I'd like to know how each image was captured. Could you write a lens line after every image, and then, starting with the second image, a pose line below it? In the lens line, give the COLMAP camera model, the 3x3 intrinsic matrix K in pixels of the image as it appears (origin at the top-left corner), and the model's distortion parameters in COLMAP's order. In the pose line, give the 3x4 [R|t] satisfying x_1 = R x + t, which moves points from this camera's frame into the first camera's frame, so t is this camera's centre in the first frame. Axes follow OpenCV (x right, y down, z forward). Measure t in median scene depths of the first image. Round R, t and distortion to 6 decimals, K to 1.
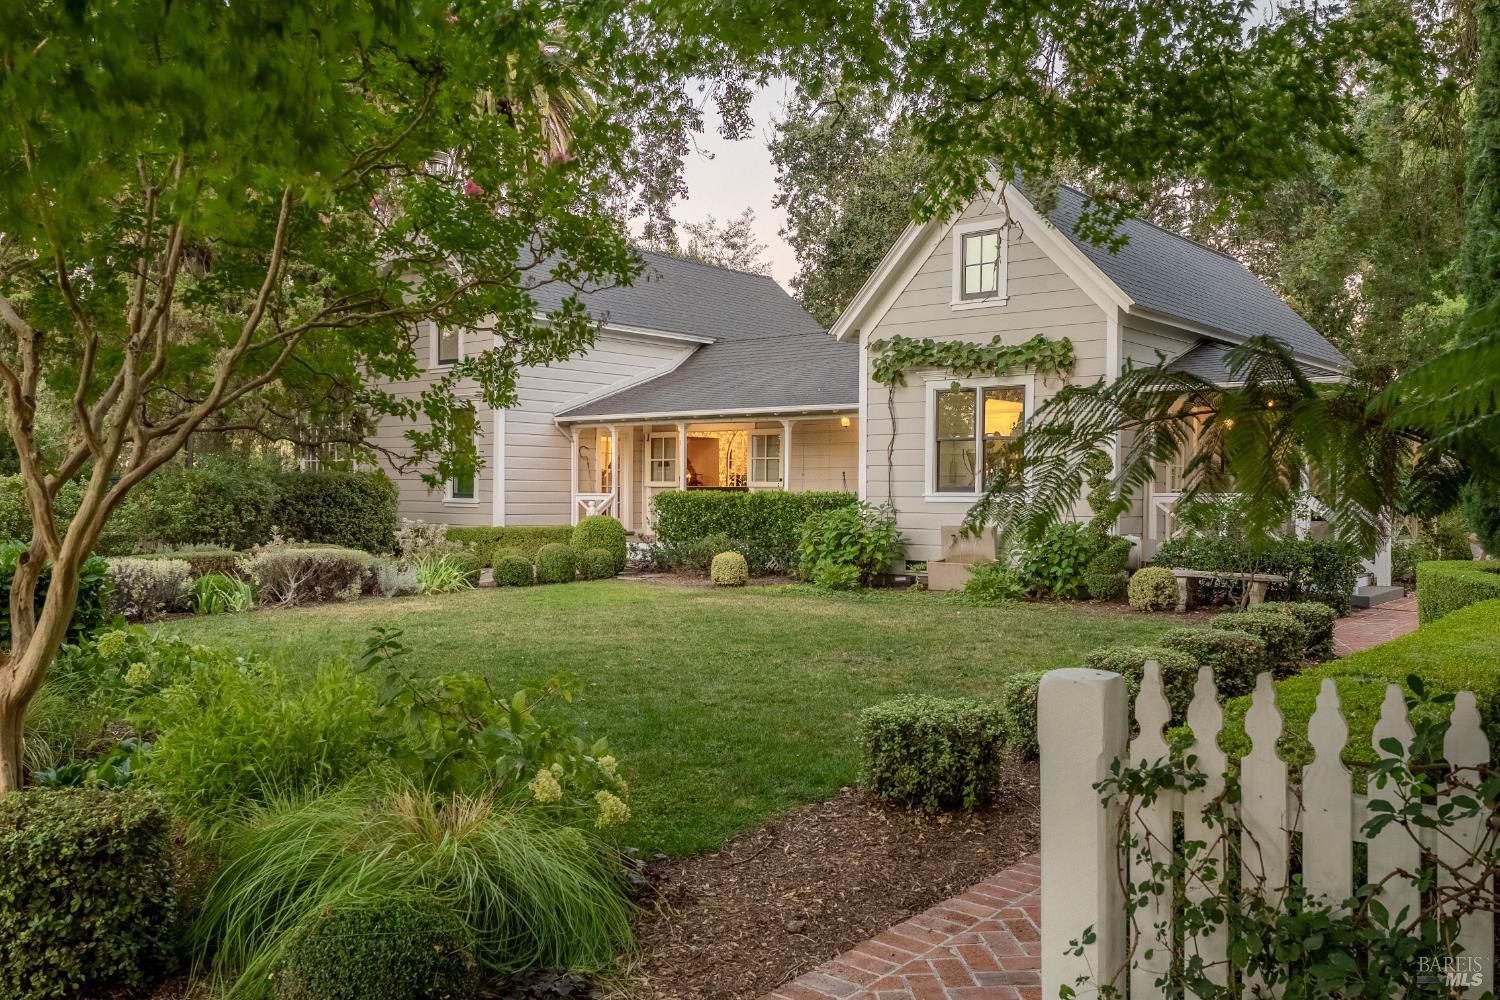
lens RADIAL K [[1176.6, 0, 749.6], [0, 1176.6, 498.6], [0, 0, 1]] dist [-0.006936, 0.010369]
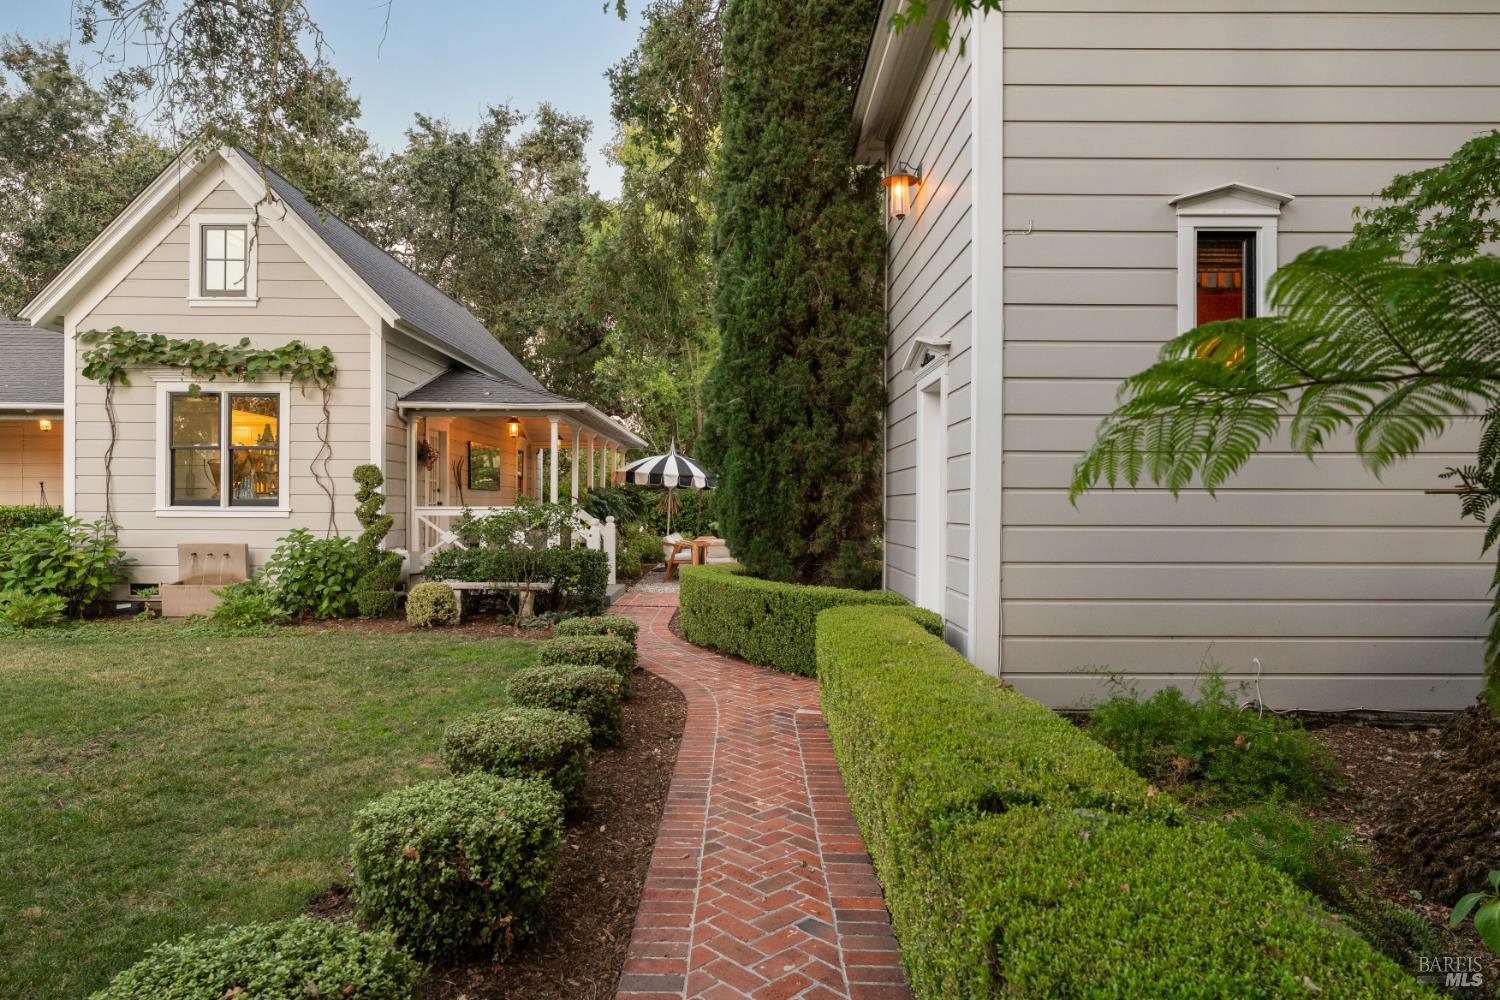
lens RADIAL K [[920.5, 0, 748.1], [0, 920.5, 508.8], [0, 0, 1]] dist [-0.001710, -0.007114]
pose [[0.745364, -0.005623, 0.666635, 0.020600], [0.005424, 0.999982, 0.002370, -0.002694], [-0.666636, 0.001849, 0.745381, 0.190819]]
